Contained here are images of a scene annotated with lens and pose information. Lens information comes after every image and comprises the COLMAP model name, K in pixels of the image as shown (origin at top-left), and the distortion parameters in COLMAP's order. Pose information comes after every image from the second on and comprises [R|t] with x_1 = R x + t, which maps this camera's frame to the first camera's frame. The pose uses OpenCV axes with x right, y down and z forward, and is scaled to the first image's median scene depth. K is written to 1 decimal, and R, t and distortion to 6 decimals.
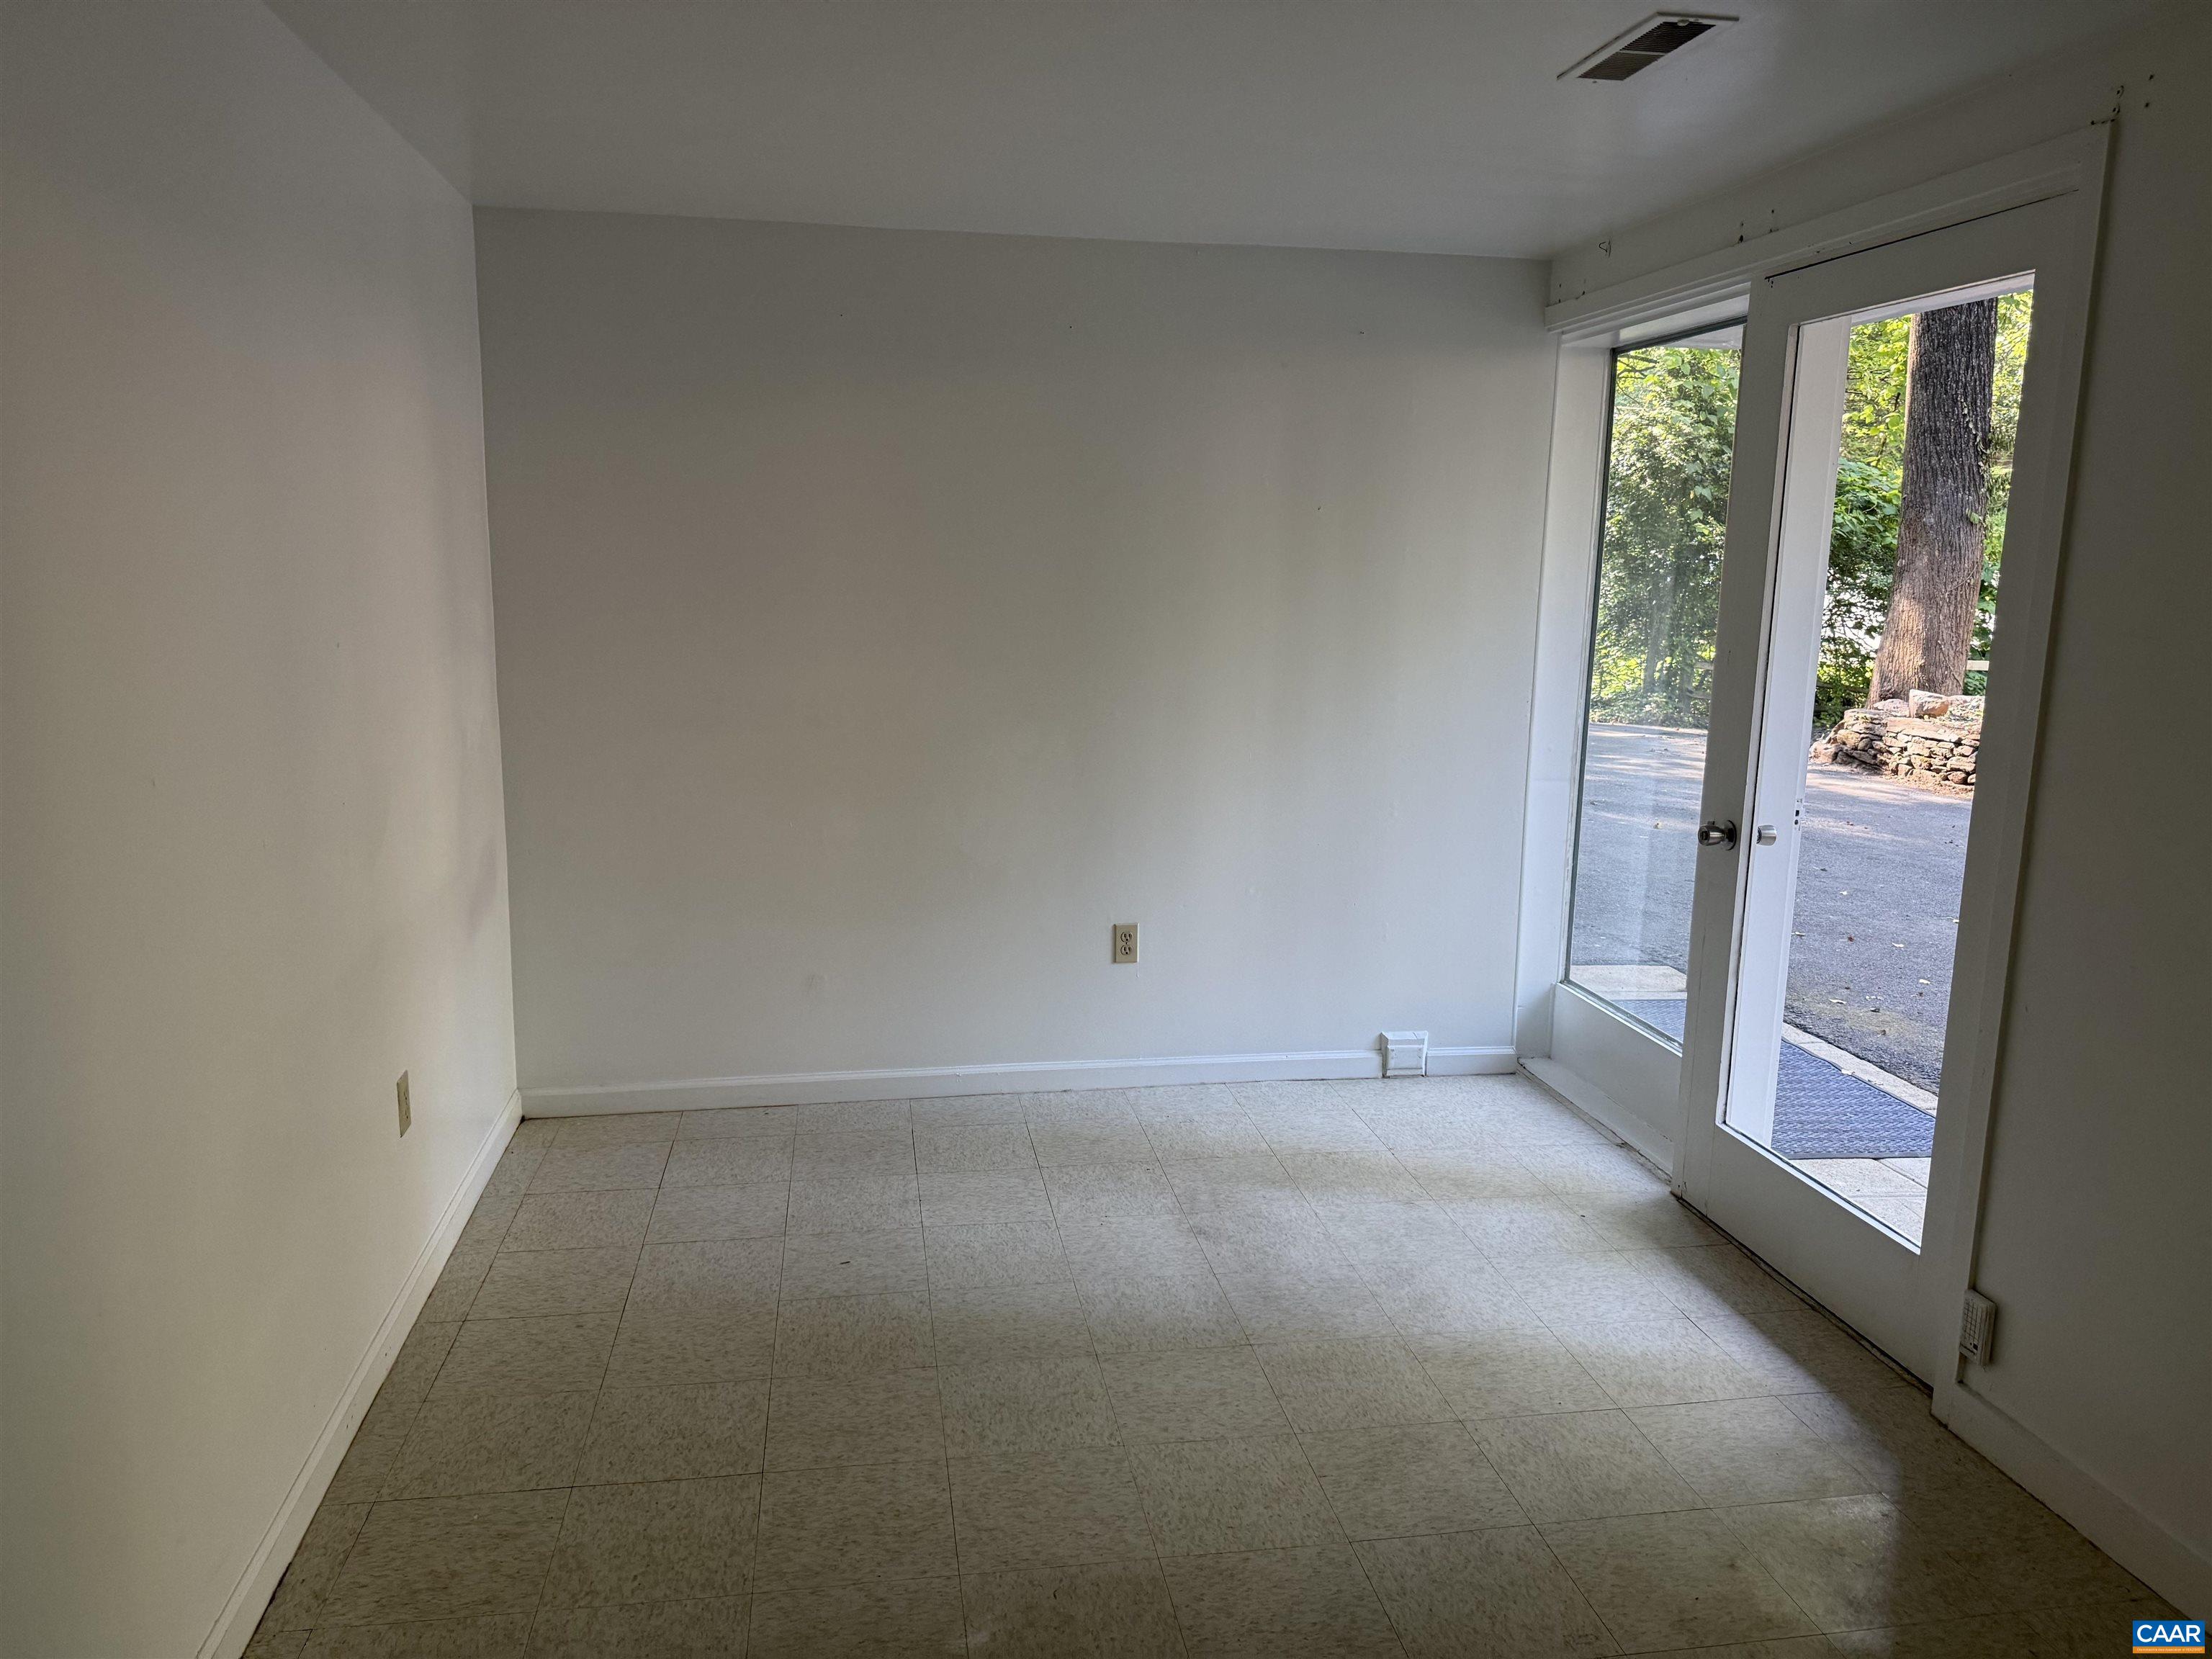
lens RADIAL K [[1562.0, 0, 1106.0], [0, 1562.0, 829.5], [0, 0, 1]] dist [0.002066, -0.000255]
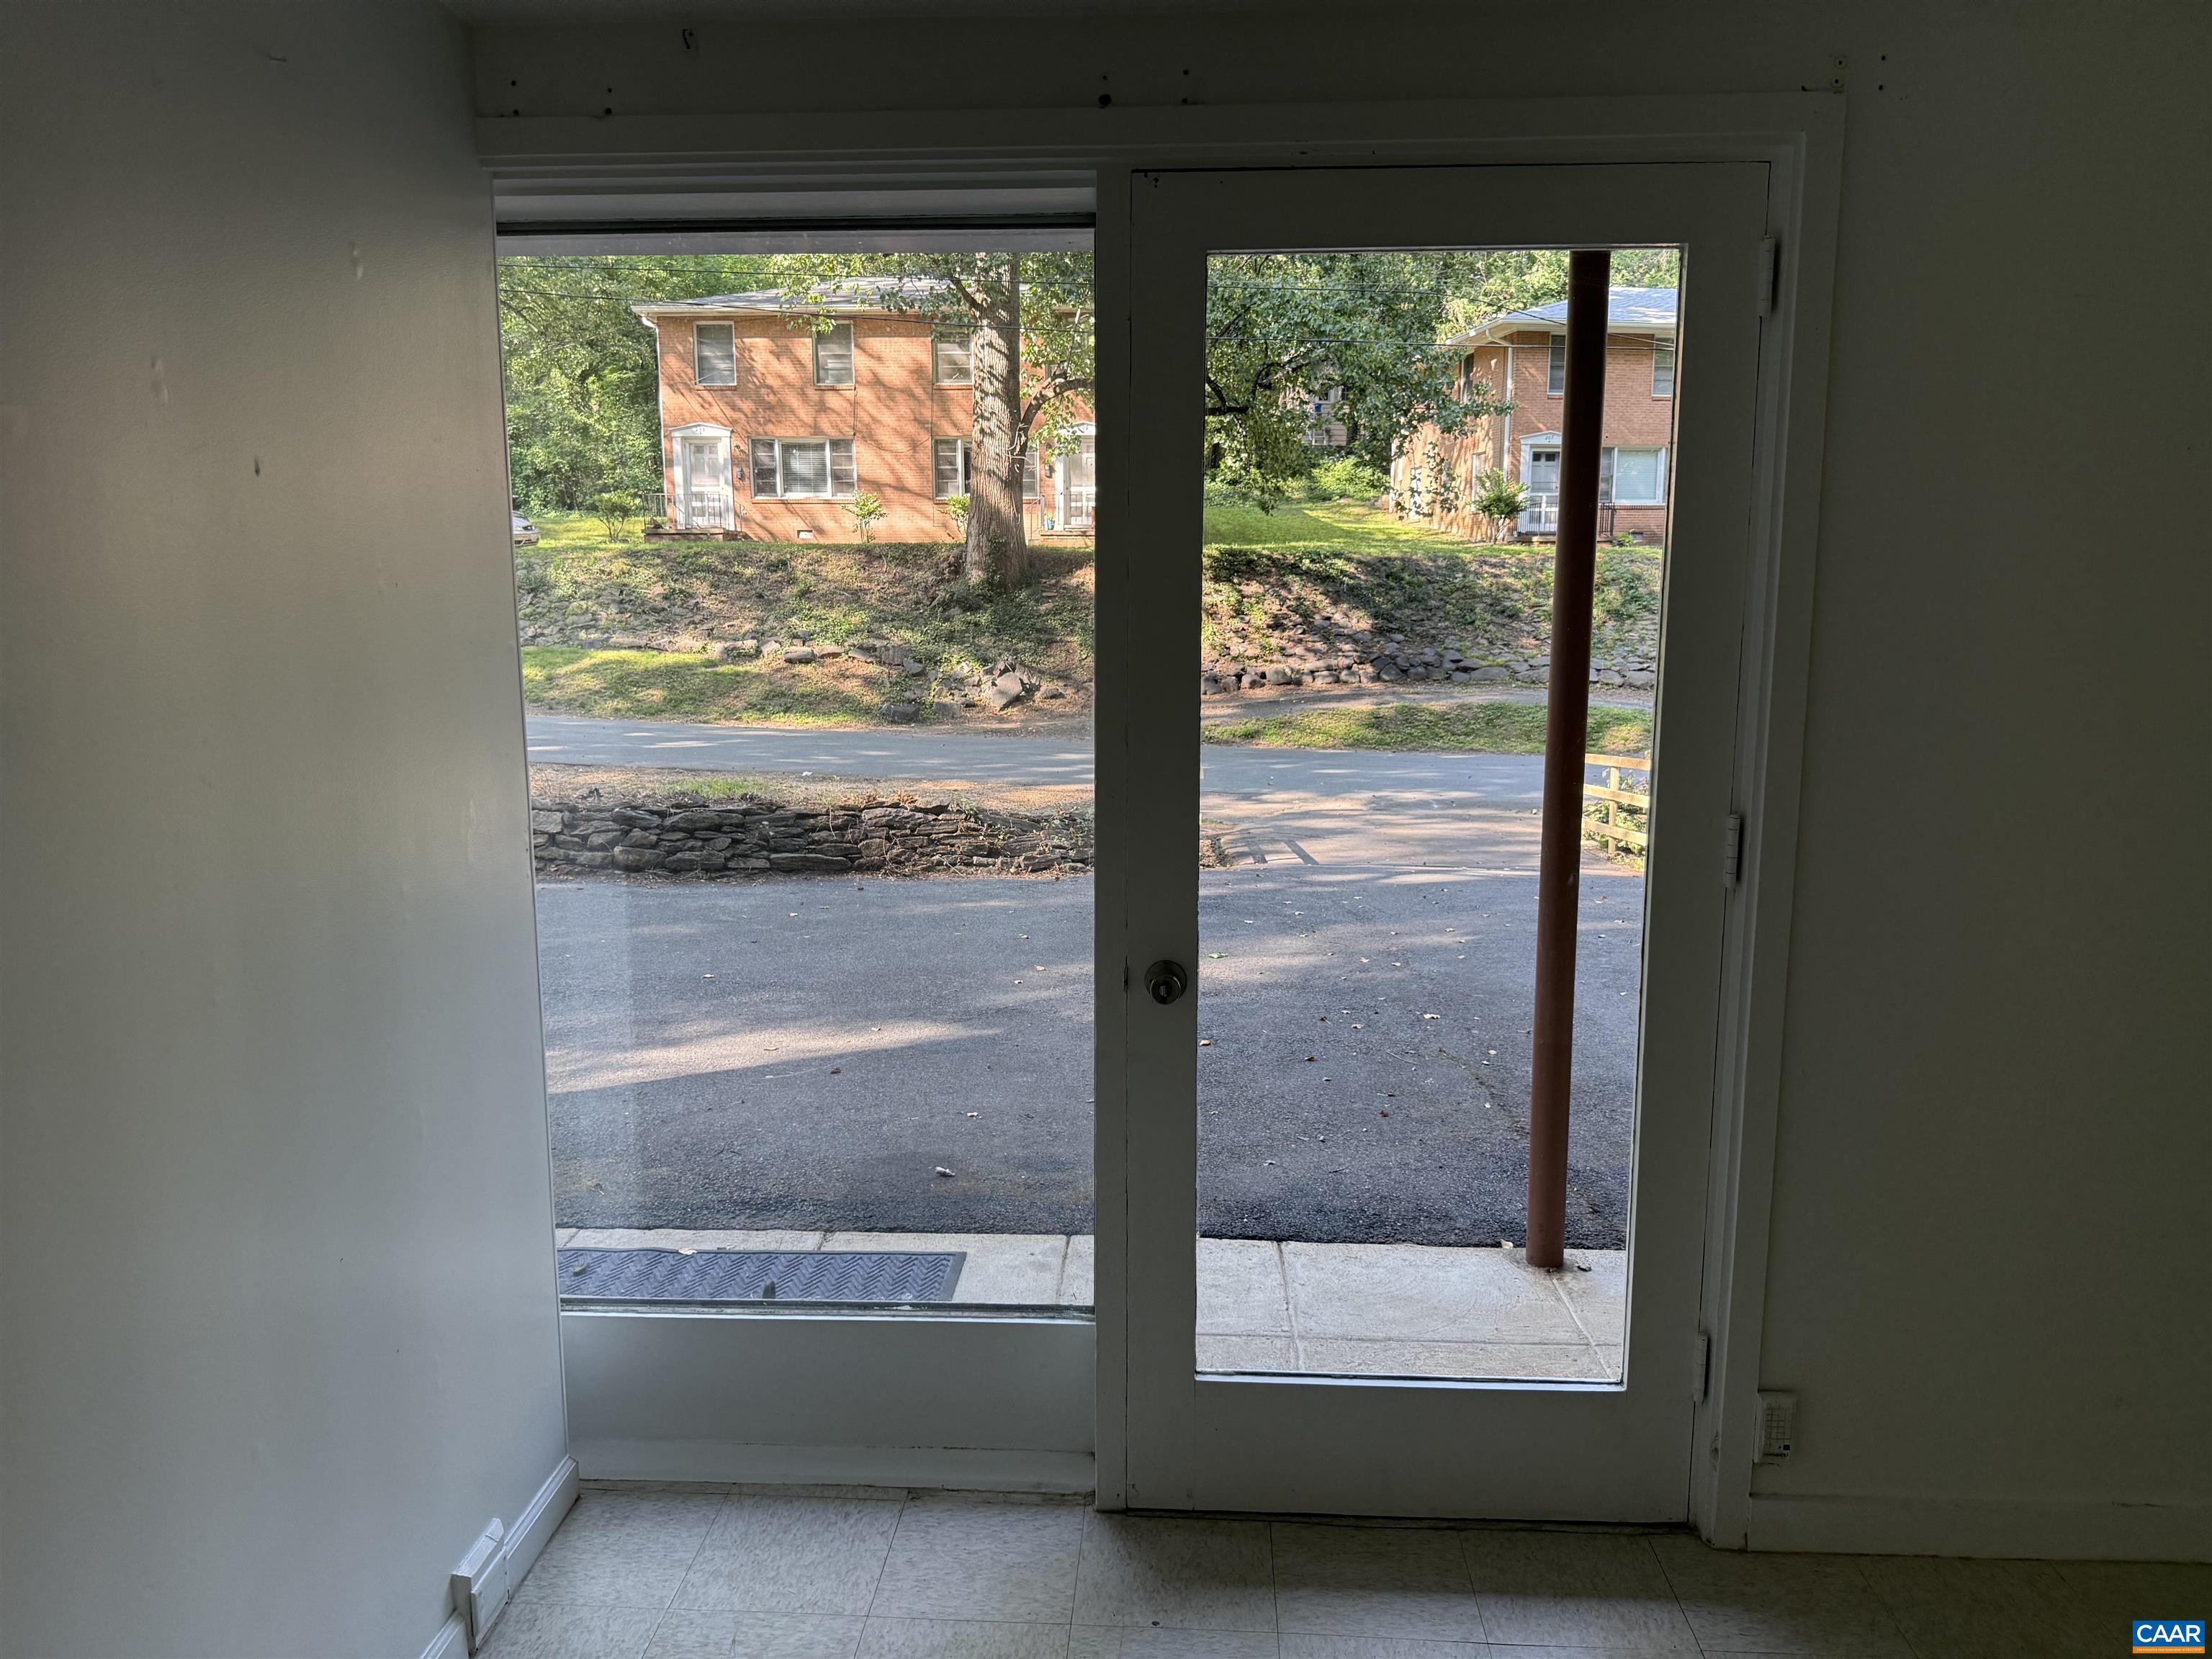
lens RADIAL K [[1562.0, 0, 1106.0], [0, 1562.0, 829.5], [0, 0, 1]] dist [0.002066, -0.000255]
pose [[0.222596, -0.163995, 0.961018, -0.254869], [0.174929, 0.976471, 0.126114, -0.149941], [-0.959089, 0.140037, 0.246046, 0.819890]]
